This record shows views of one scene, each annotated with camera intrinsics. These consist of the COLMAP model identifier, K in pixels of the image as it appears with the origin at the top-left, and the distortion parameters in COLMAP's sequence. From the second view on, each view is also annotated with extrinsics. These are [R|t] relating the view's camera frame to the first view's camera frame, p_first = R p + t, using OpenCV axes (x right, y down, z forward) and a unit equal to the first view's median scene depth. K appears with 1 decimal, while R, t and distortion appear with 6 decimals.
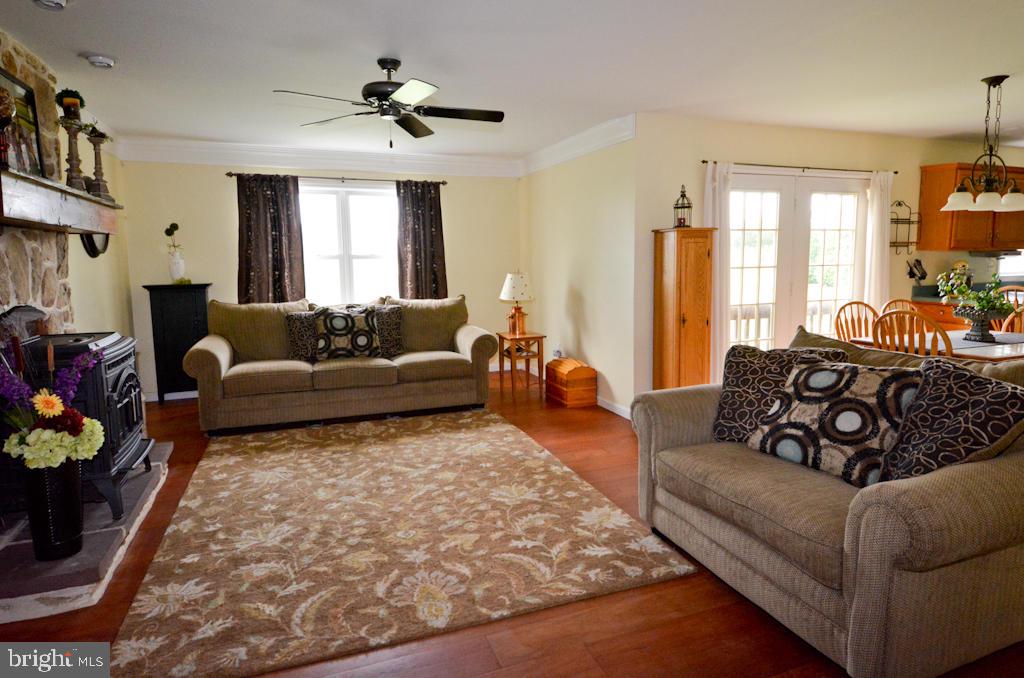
lens RADIAL K [[578.5, 0, 515.9], [0, 578.5, 317.0], [0, 0, 1]] dist [0.021691, -0.020923]
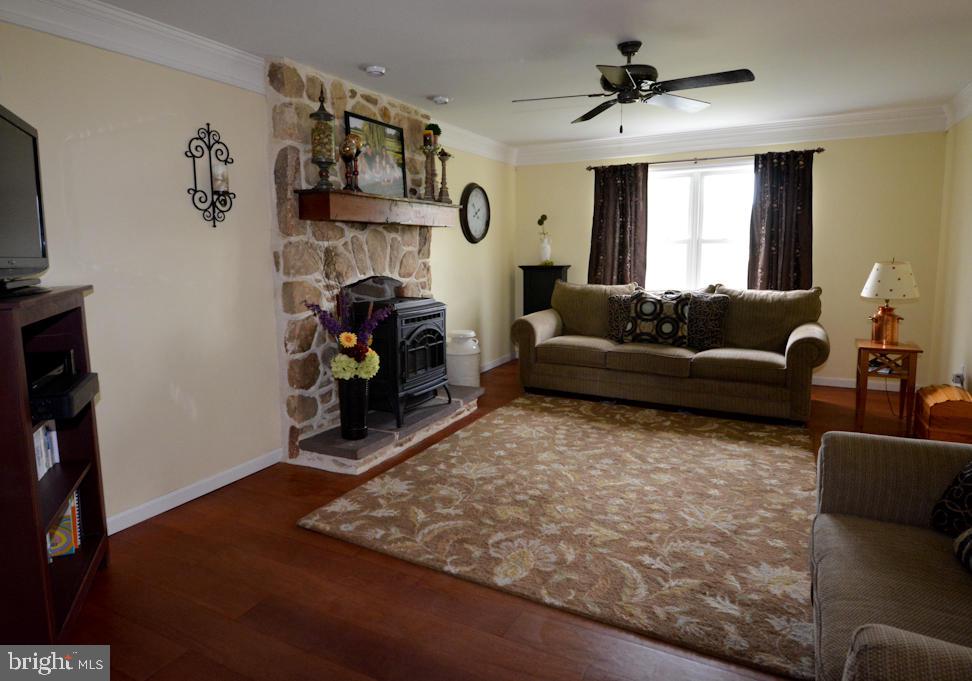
lens RADIAL K [[586.7, 0, 461.0], [0, 586.7, 315.3], [0, 0, 1]] dist [0.042656, -0.013629]
pose [[0.649842, 0.092869, -0.754374, 0.382417], [-0.074906, 0.995501, 0.058028, -0.018236], [0.756369, 0.018798, 0.653875, 0.129703]]
